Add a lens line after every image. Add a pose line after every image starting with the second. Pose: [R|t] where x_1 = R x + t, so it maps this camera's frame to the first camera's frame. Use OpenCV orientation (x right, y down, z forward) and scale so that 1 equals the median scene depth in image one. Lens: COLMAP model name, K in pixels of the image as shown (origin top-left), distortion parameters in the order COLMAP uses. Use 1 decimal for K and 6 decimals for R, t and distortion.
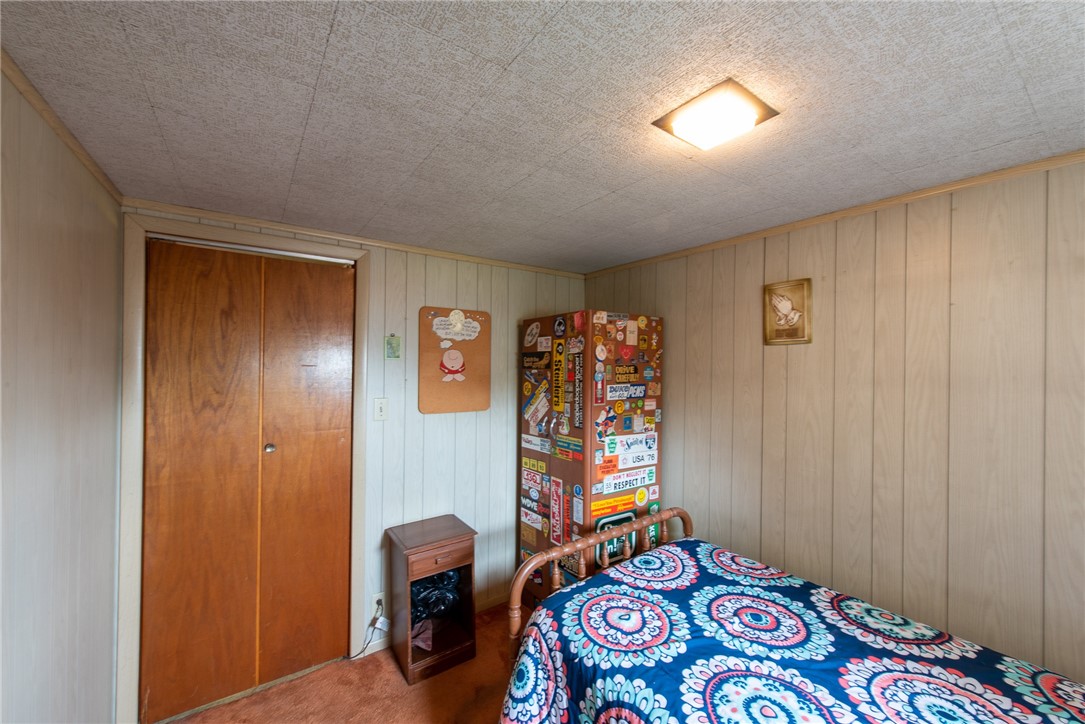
lens RADIAL K [[430.2, 0, 544.7], [0, 430.2, 365.9], [0, 0, 1]] dist [0.014724, -0.000765]
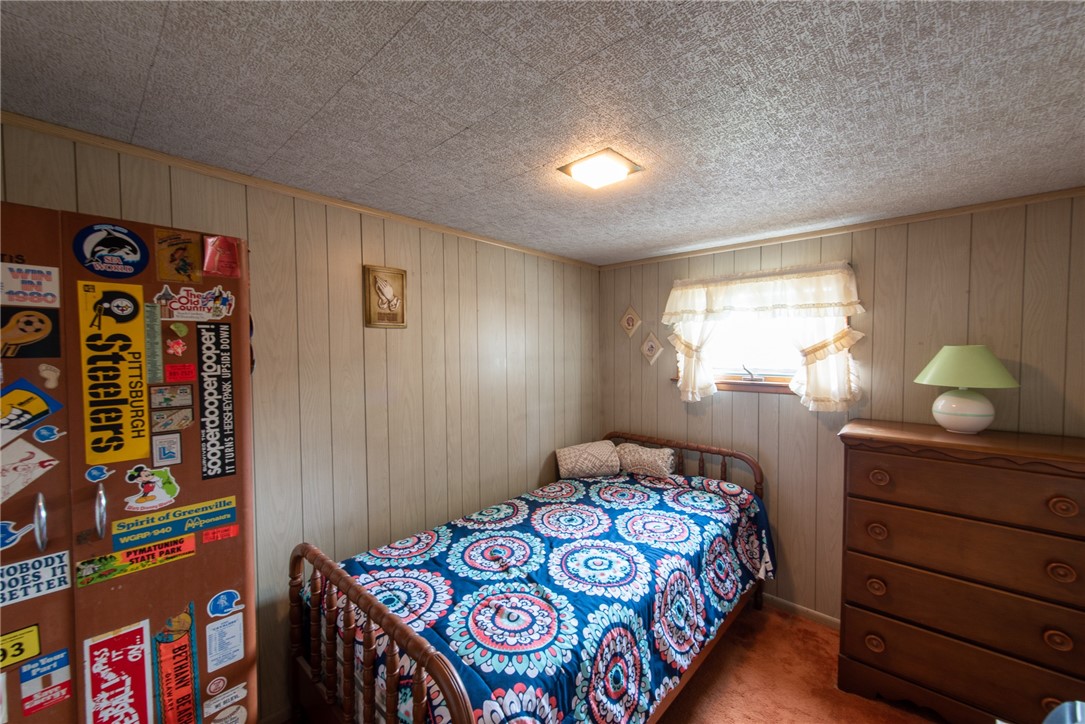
lens RADIAL K [[430.2, 0, 544.7], [0, 430.2, 365.9], [0, 0, 1]] dist [0.014724, -0.000765]
pose [[-0.211860, -0.038490, 0.976542, -0.627013], [0.004866, 0.999170, 0.040438, 0.001549], [-0.977288, 0.013319, -0.211497, 0.978305]]
